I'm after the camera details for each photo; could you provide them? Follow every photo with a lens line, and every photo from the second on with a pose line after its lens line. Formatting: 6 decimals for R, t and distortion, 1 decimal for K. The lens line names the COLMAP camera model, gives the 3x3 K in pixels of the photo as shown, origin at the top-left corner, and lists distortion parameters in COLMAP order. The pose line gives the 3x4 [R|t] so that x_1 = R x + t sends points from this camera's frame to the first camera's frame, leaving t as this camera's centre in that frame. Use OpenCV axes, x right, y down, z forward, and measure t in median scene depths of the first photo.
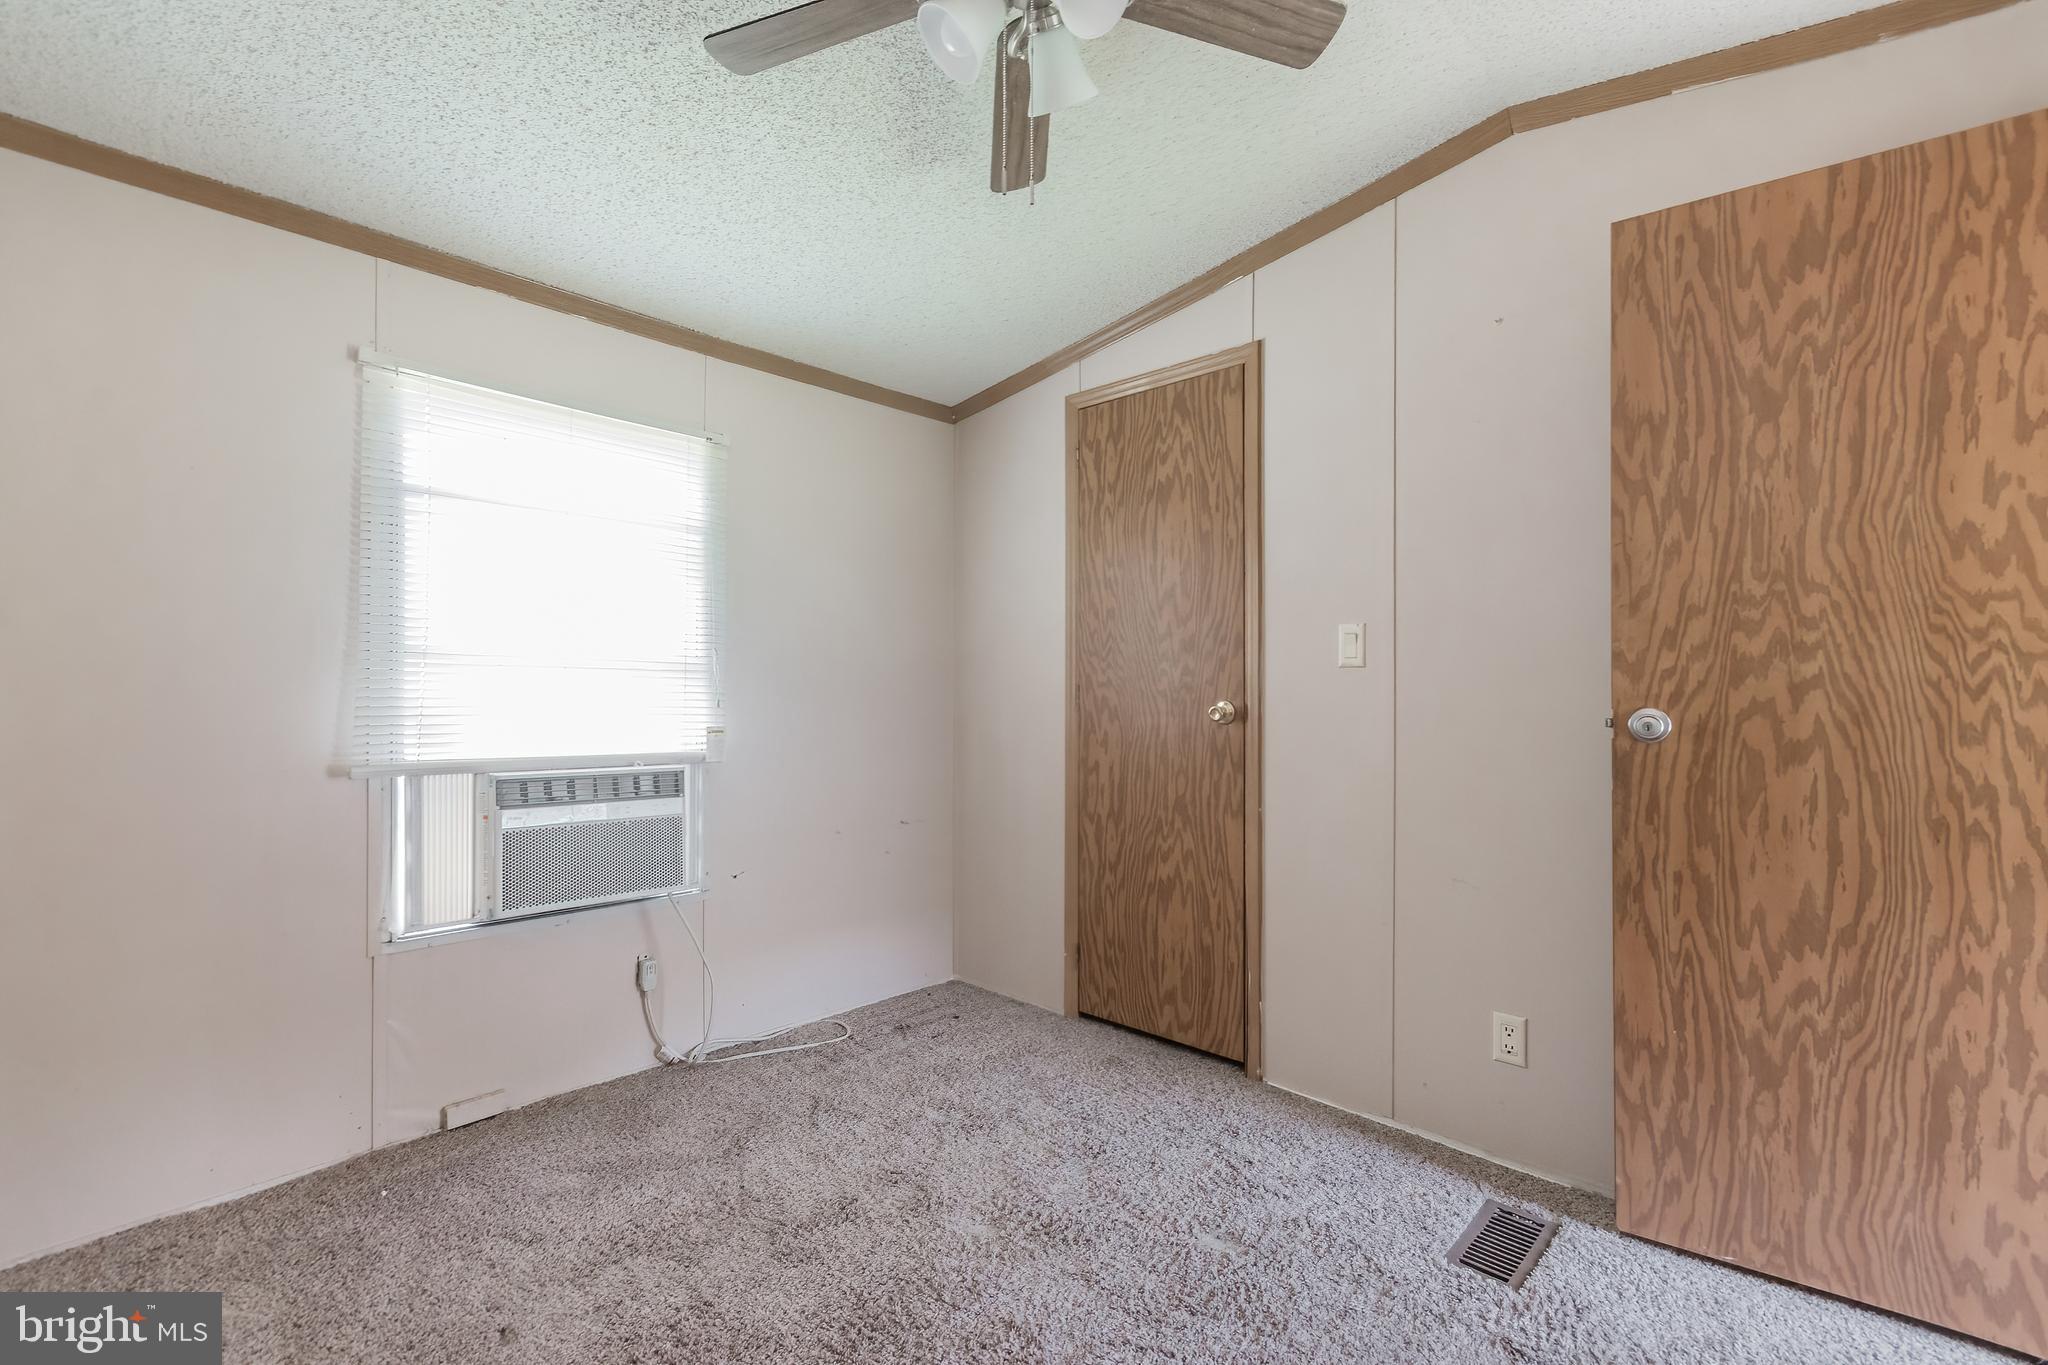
lens RADIAL K [[939.0, 0, 1025.0], [0, 939.0, 696.5], [0, 0, 1]] dist [0.002529, 0.000569]
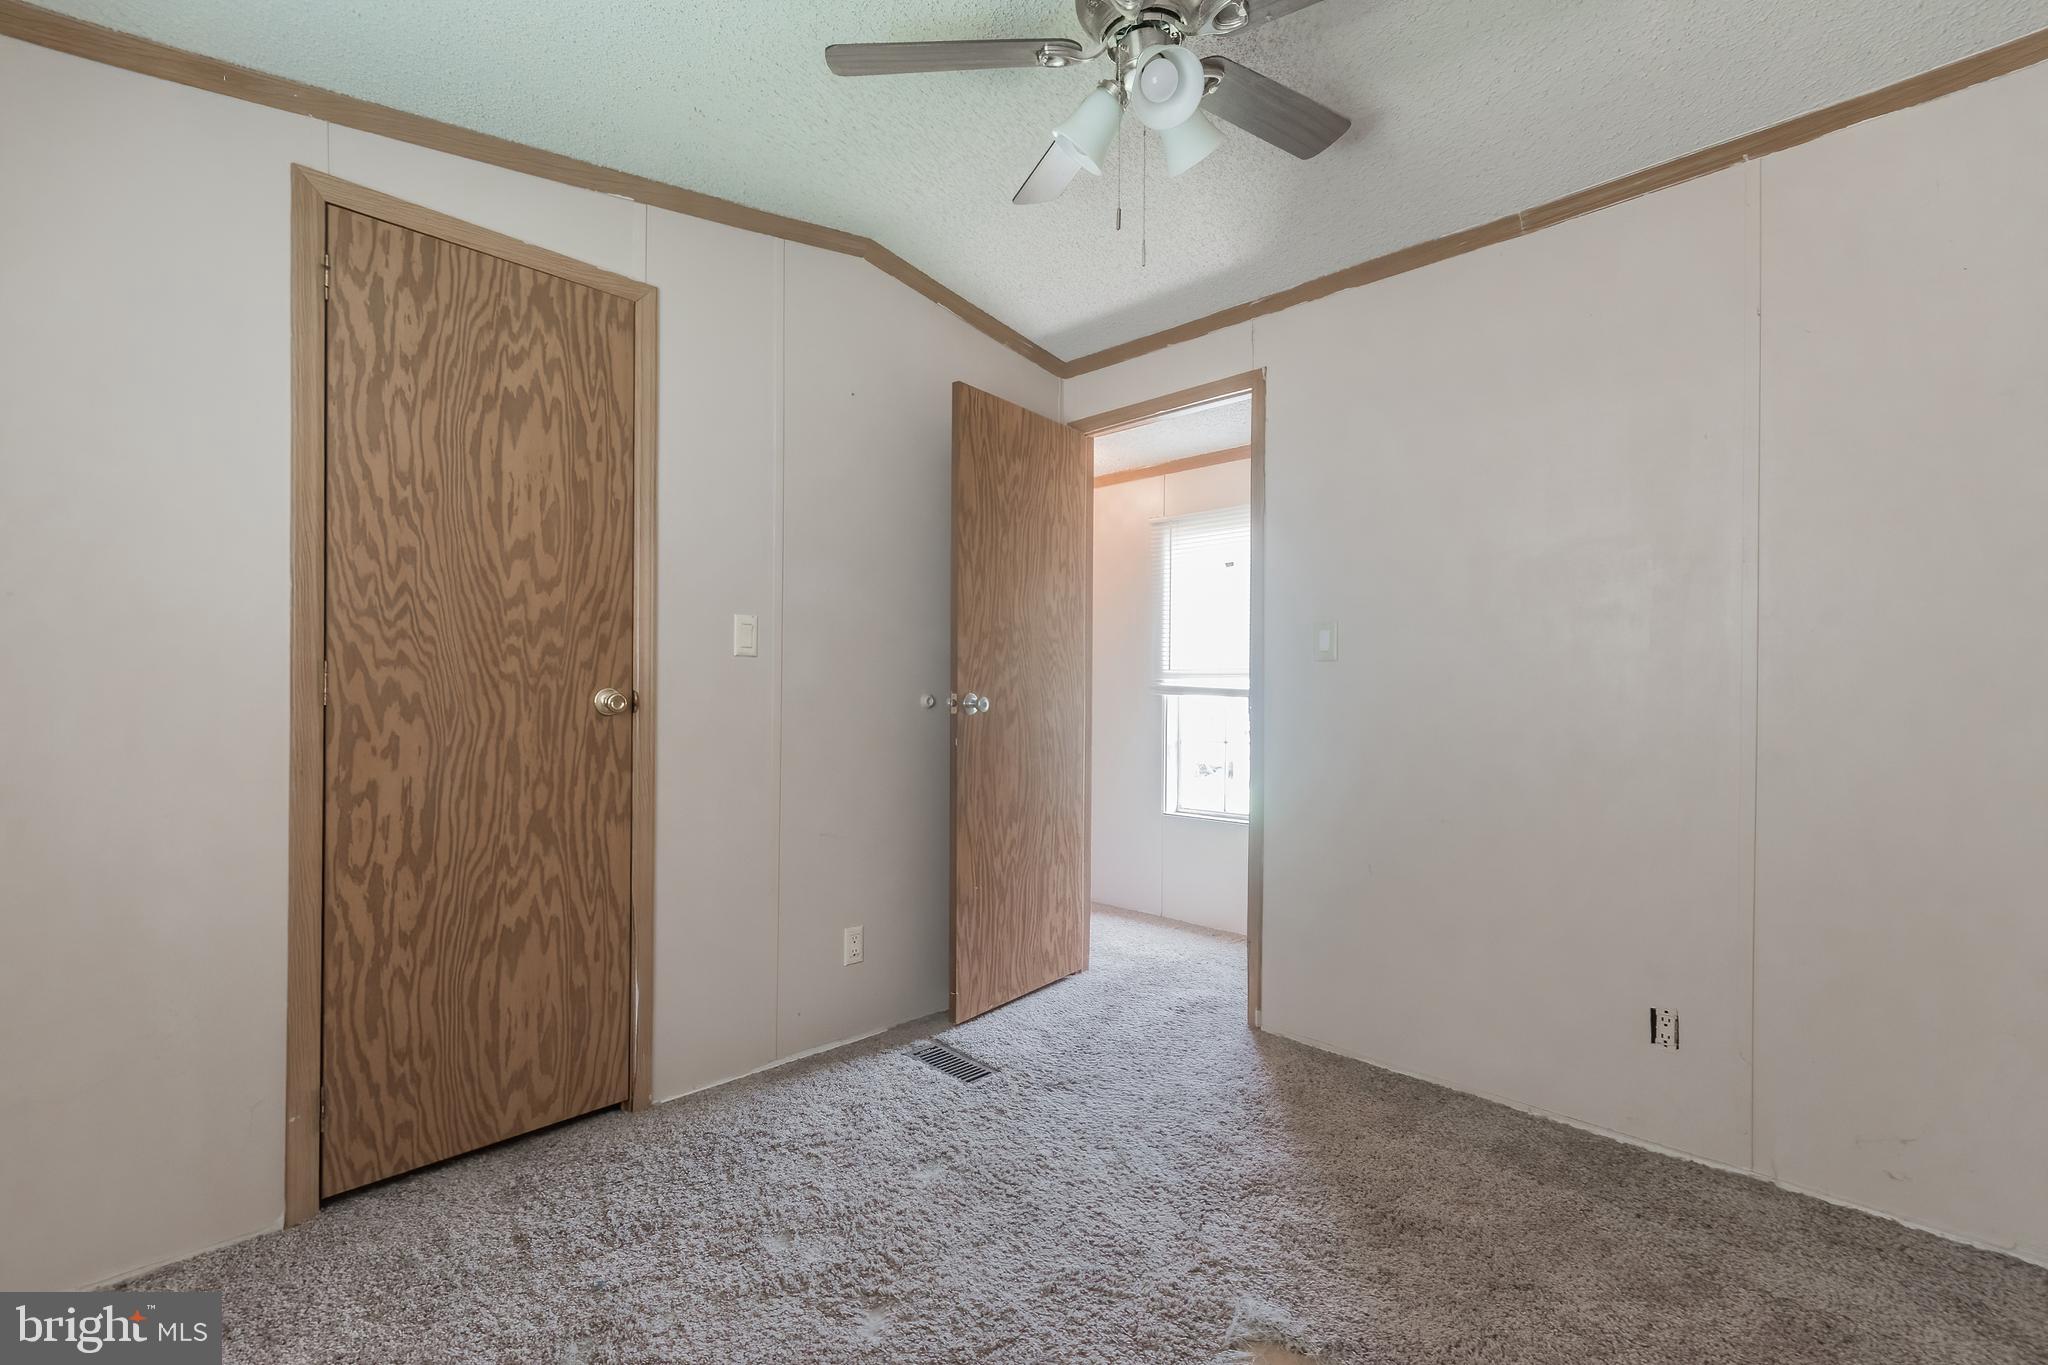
lens RADIAL K [[939.0, 0, 1025.0], [0, 939.0, 696.5], [0, 0, 1]] dist [0.002529, 0.000569]
pose [[-0.040028, -0.010765, 0.999141, -0.635957], [-0.008839, 0.999907, 0.010419, 0.000206], [-0.999159, -0.008414, -0.040119, 0.645659]]
